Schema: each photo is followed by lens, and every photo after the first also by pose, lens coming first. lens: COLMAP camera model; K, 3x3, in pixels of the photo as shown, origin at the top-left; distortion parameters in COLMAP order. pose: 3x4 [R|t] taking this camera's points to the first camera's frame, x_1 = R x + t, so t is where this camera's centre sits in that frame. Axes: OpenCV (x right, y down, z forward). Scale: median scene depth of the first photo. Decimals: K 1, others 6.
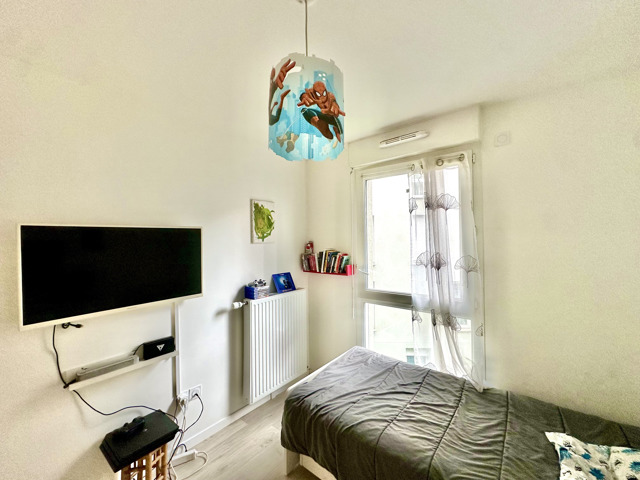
lens RADIAL K [[254.7, 0, 320.0], [0, 254.7, 240.0], [0, 0, 1]] dist [-0.000053, 0.000126]
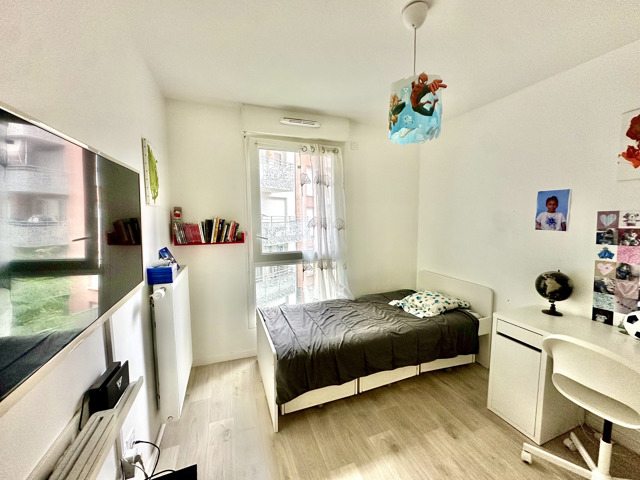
lens RADIAL K [[254.7, 0, 320.0], [0, 254.7, 240.0], [0, 0, 1]] dist [-0.000053, 0.000126]
pose [[0.508847, -0.070637, 0.857954, -0.755631], [-0.005828, 0.996322, 0.085486, 0.055237], [-0.860837, -0.048499, 0.506564, 0.317956]]
